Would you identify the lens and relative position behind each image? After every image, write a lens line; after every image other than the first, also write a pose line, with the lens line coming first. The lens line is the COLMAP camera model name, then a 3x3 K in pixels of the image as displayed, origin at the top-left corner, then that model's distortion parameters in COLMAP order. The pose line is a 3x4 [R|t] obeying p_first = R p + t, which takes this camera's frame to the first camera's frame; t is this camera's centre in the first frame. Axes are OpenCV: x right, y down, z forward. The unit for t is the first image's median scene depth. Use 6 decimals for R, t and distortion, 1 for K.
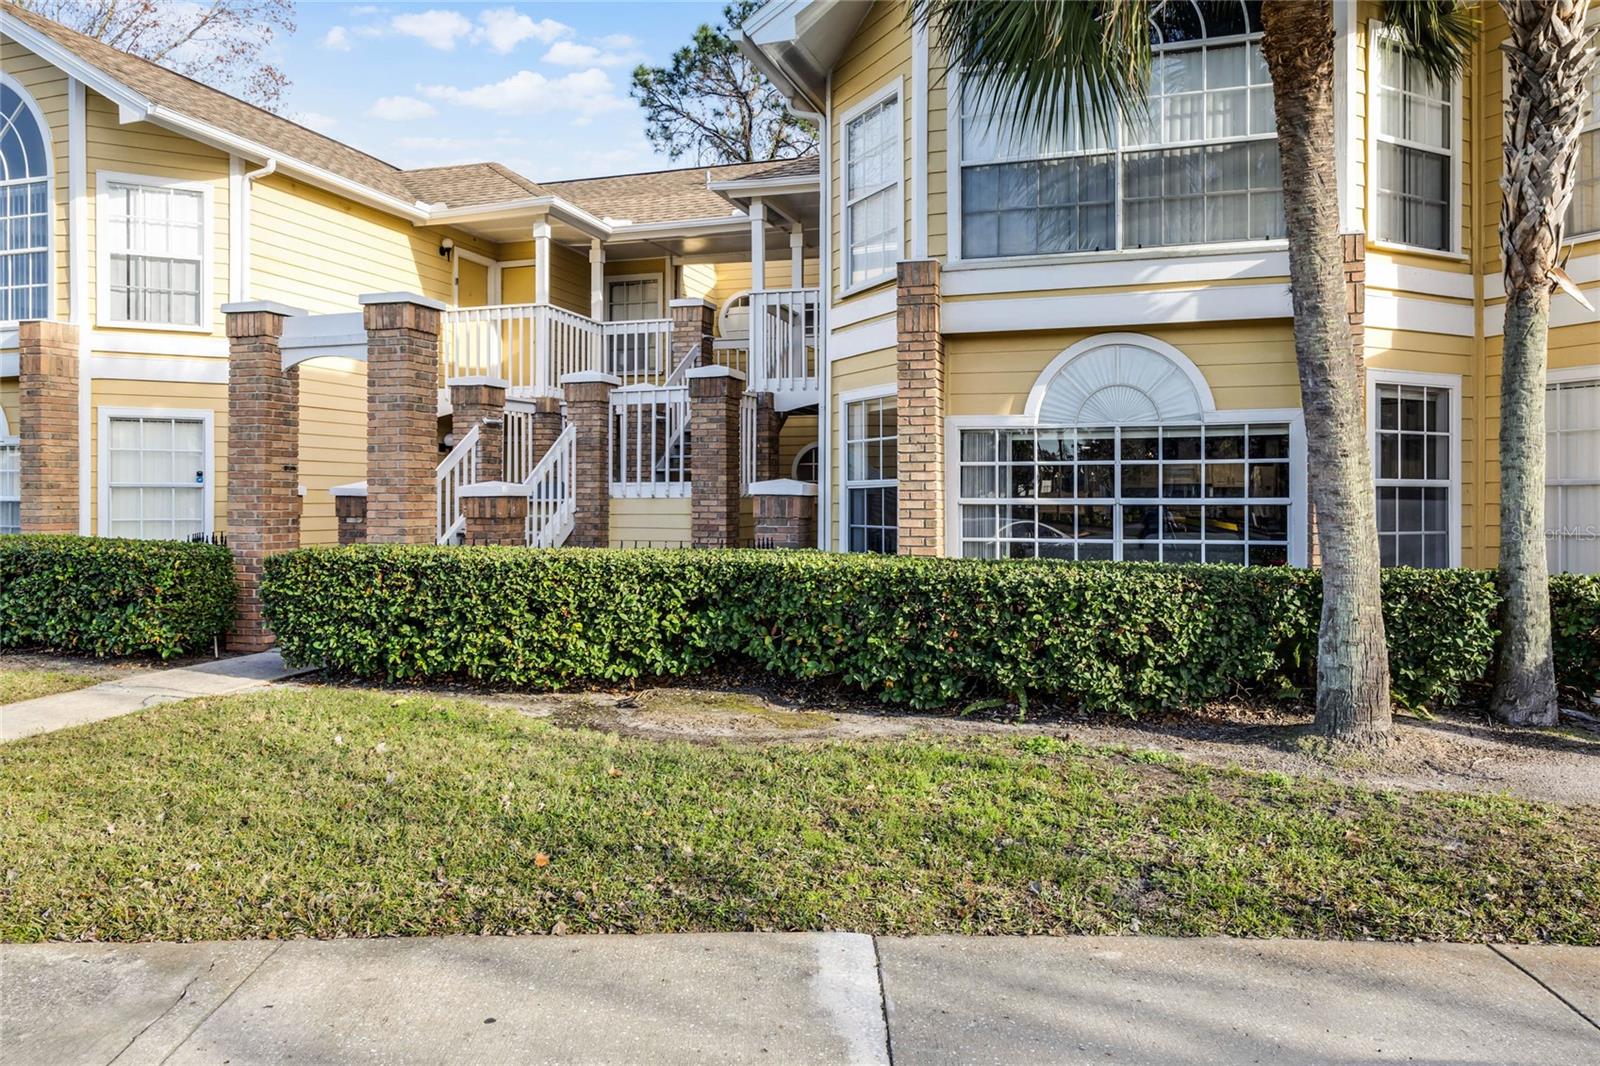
lens RADIAL K [[1129.2, 0, 808.0], [0, 1129.2, 518.2], [0, 0, 1]] dist [0.015617, 0.000824]
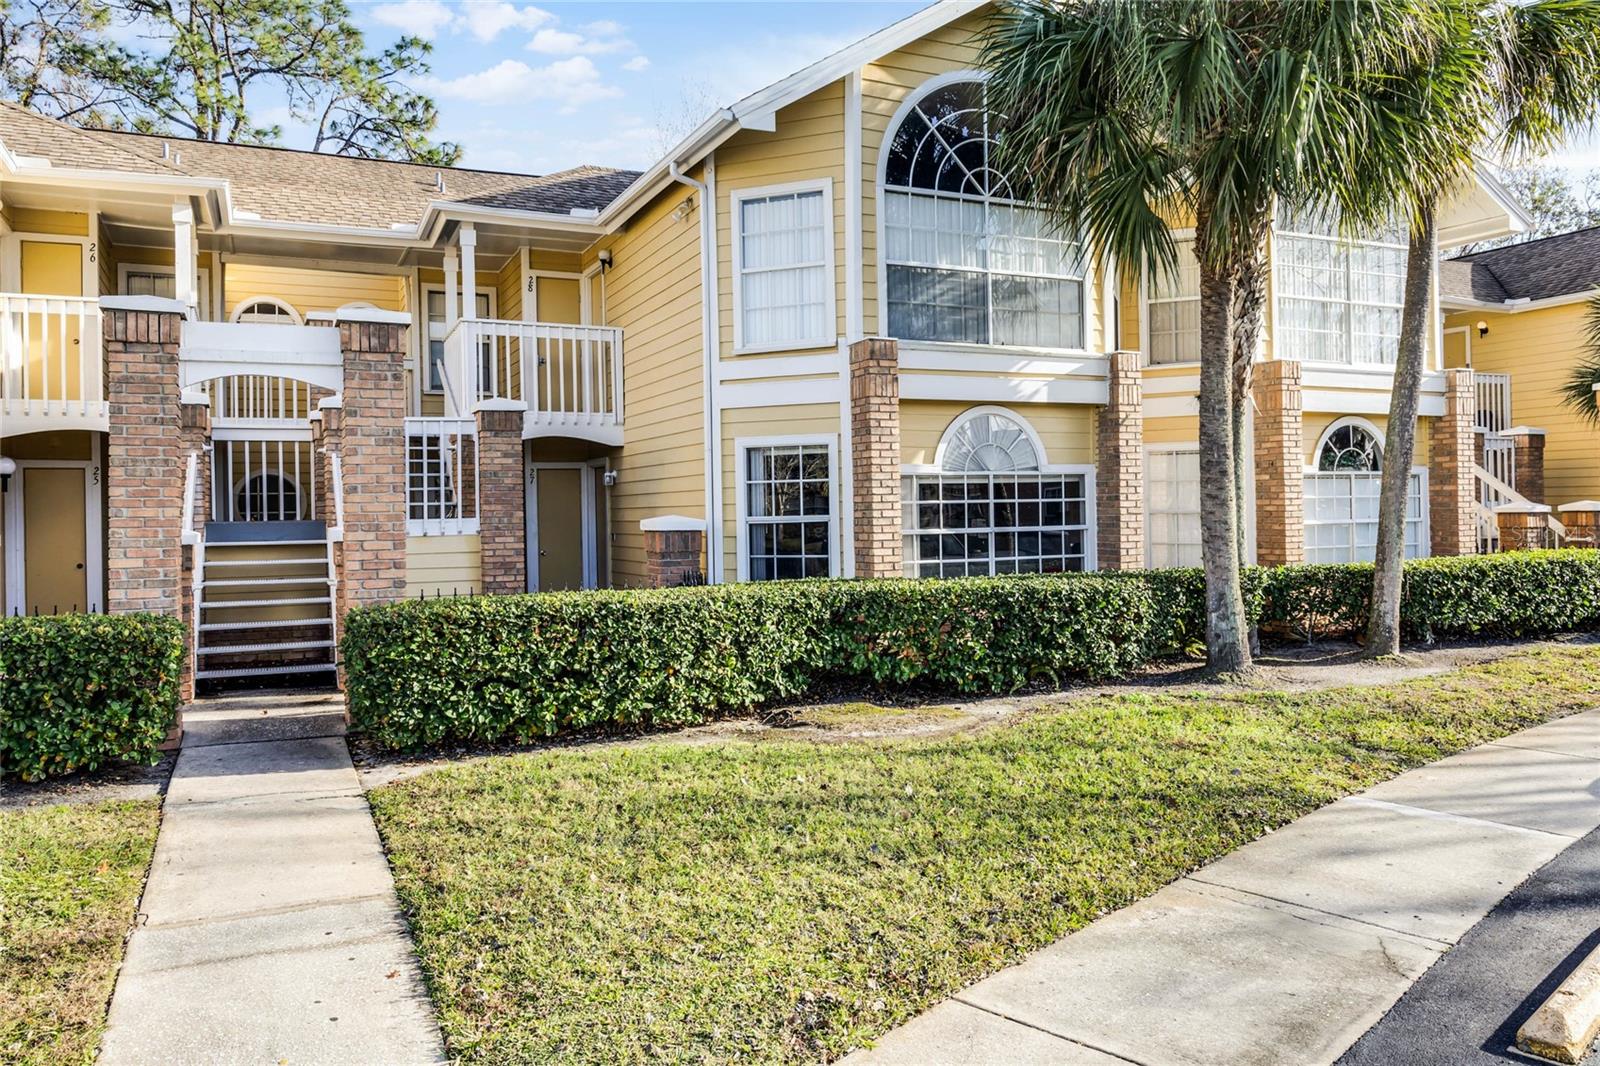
lens RADIAL K [[1129.2, 0, 807.1], [0, 1129.2, 529.2], [0, 0, 1]] dist [0.015617, 0.000824]
pose [[0.737805, -0.024544, 0.674568, -0.803357], [0.028847, 0.999572, 0.004819, -0.028508], [-0.674398, 0.015904, 0.738197, 0.150414]]
